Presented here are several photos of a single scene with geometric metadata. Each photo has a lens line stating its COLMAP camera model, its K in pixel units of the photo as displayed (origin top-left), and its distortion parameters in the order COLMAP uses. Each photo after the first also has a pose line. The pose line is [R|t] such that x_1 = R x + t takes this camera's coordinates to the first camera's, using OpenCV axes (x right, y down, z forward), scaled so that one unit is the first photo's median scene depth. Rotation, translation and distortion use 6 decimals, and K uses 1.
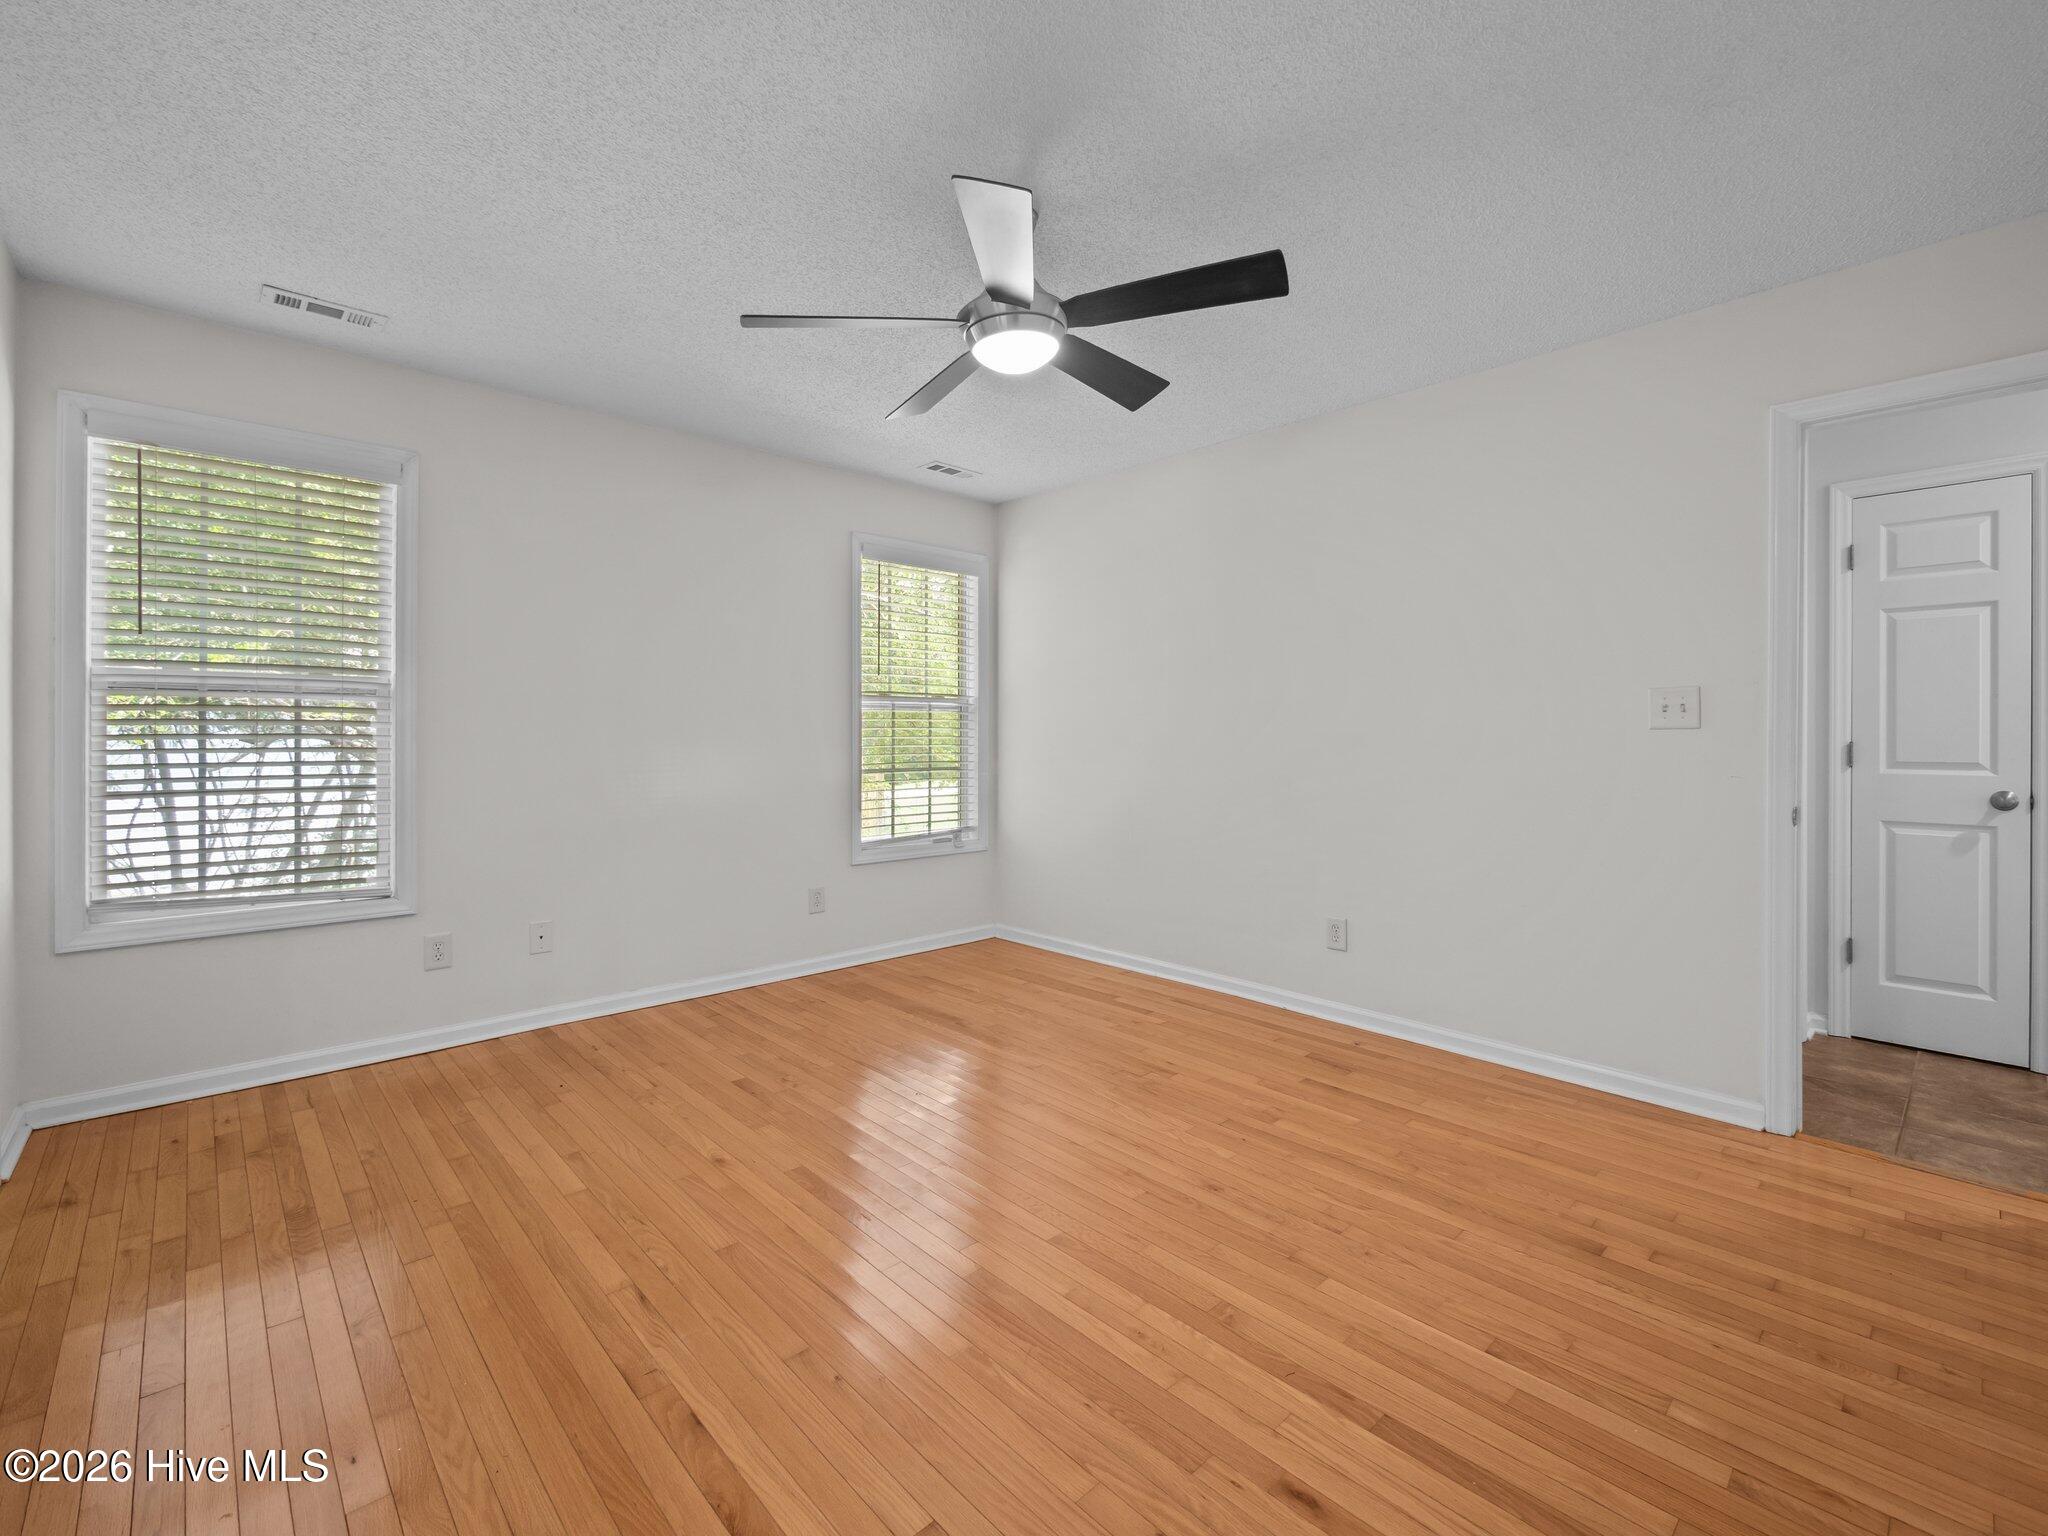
lens RADIAL K [[908.1, 0, 1016.5], [0, 908.1, 731.9], [0, 0, 1]] dist [0.008076, 0.000041]
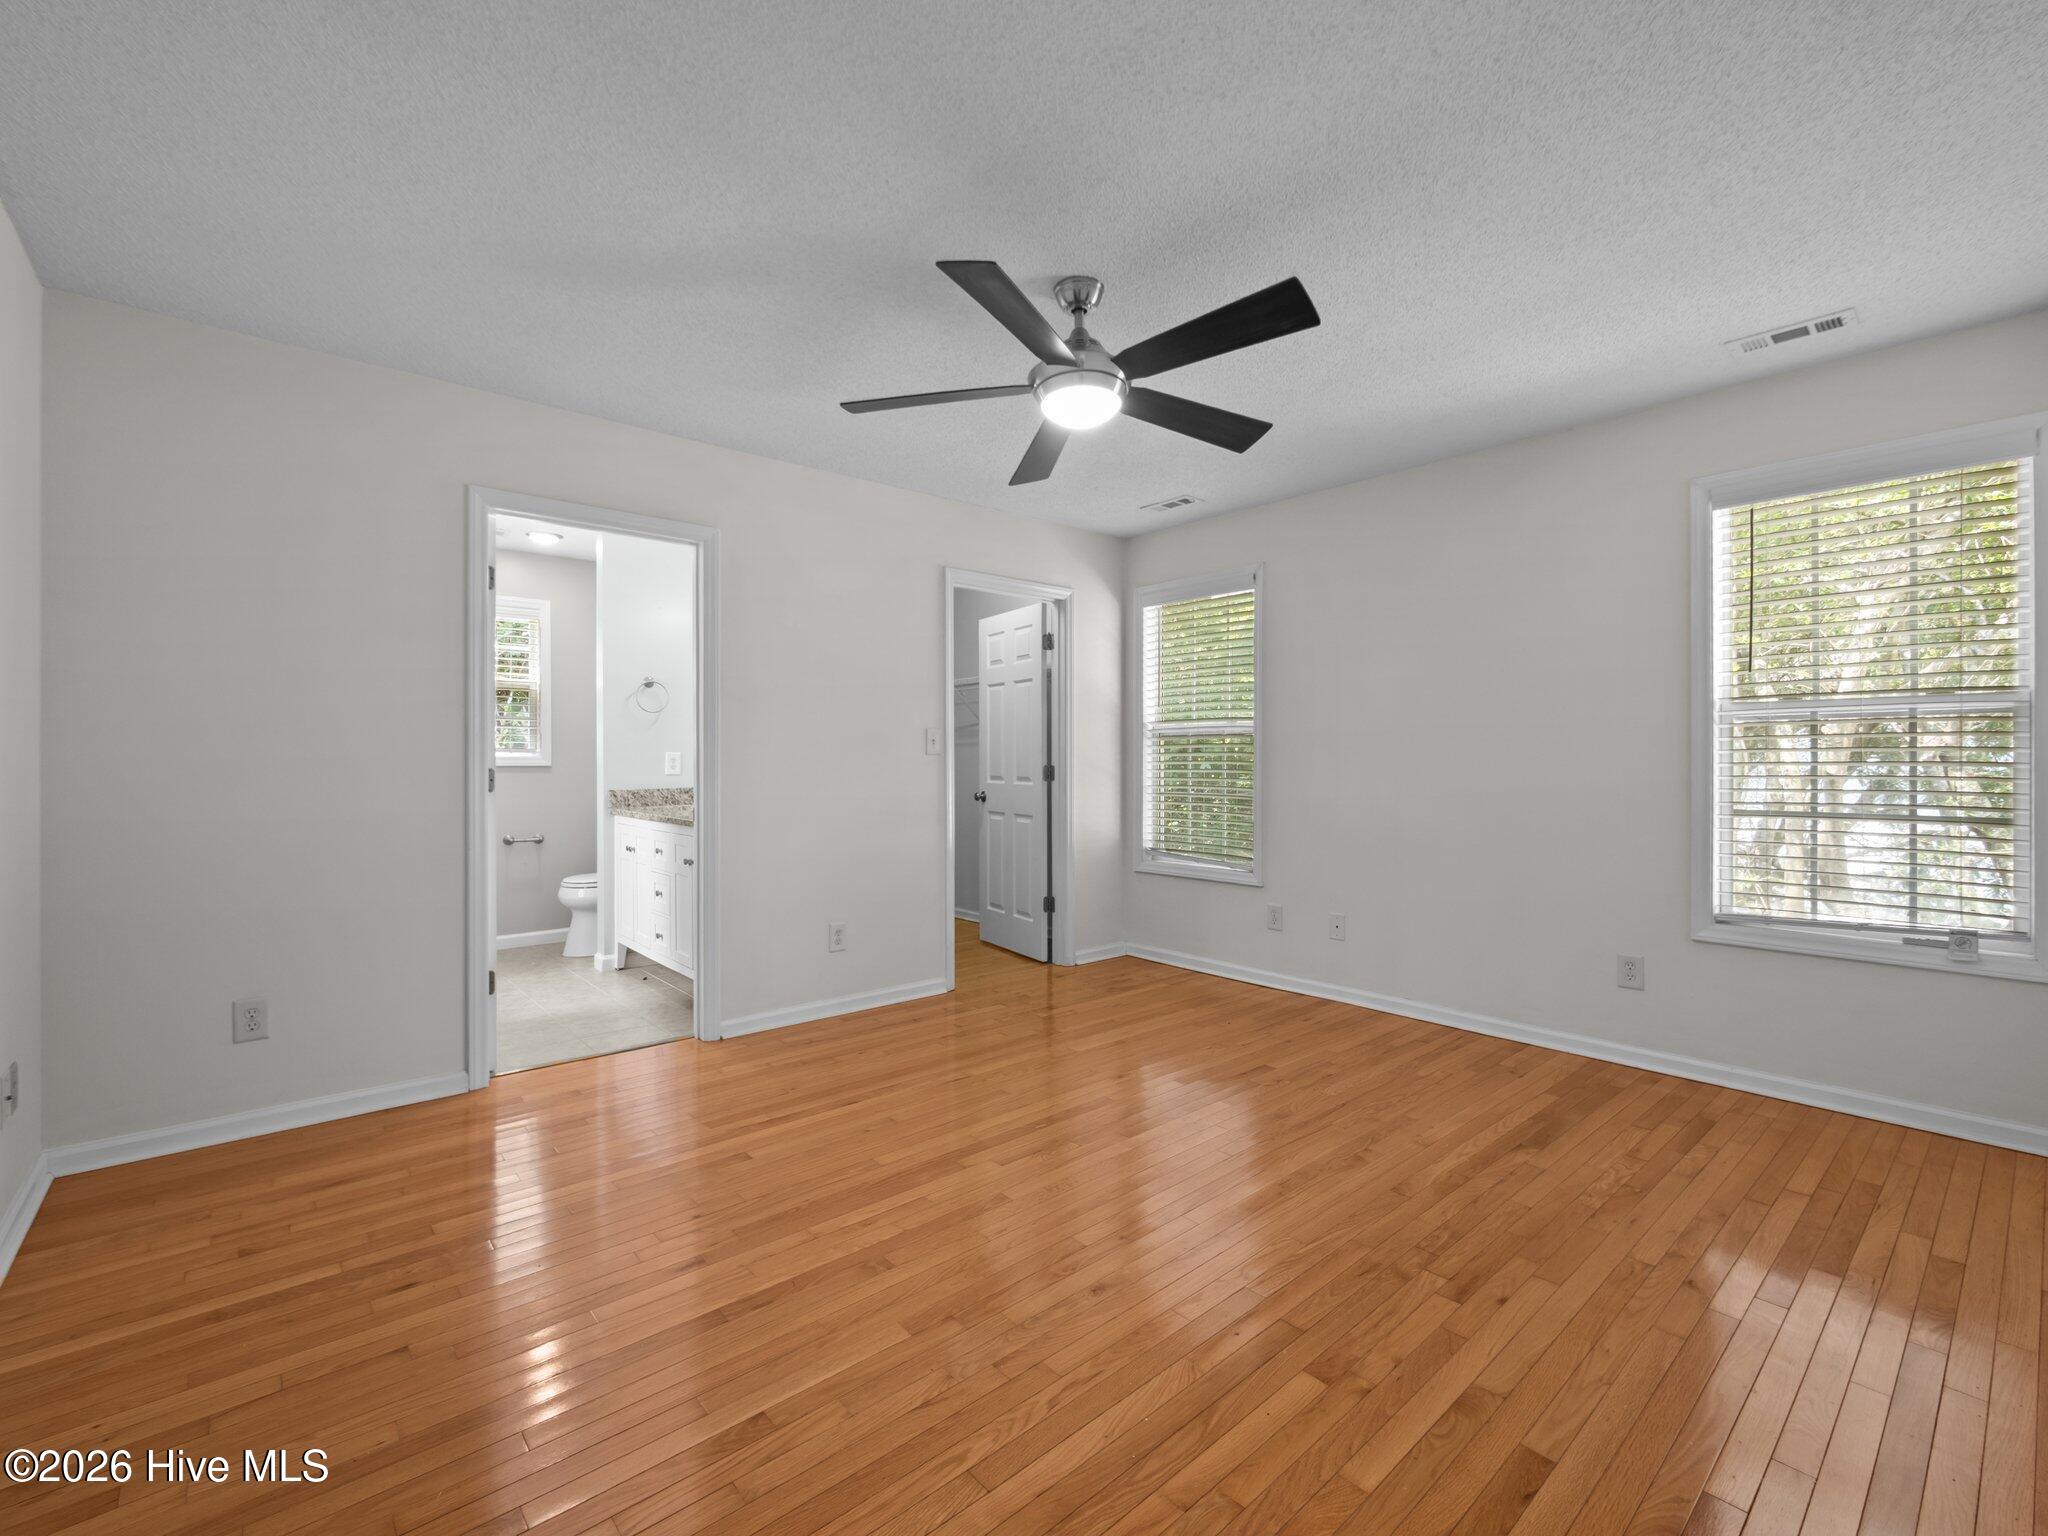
lens RADIAL K [[875.1, 0, 1022.2], [0, 875.1, 751.8], [0, 0, 1]] dist [-0.008457, 0.000118]
pose [[-0.030375, -0.013665, -0.999445, 0.713382], [0.005344, 0.999890, -0.013833, 0.004408], [0.999524, -0.005761, -0.030298, 0.654540]]
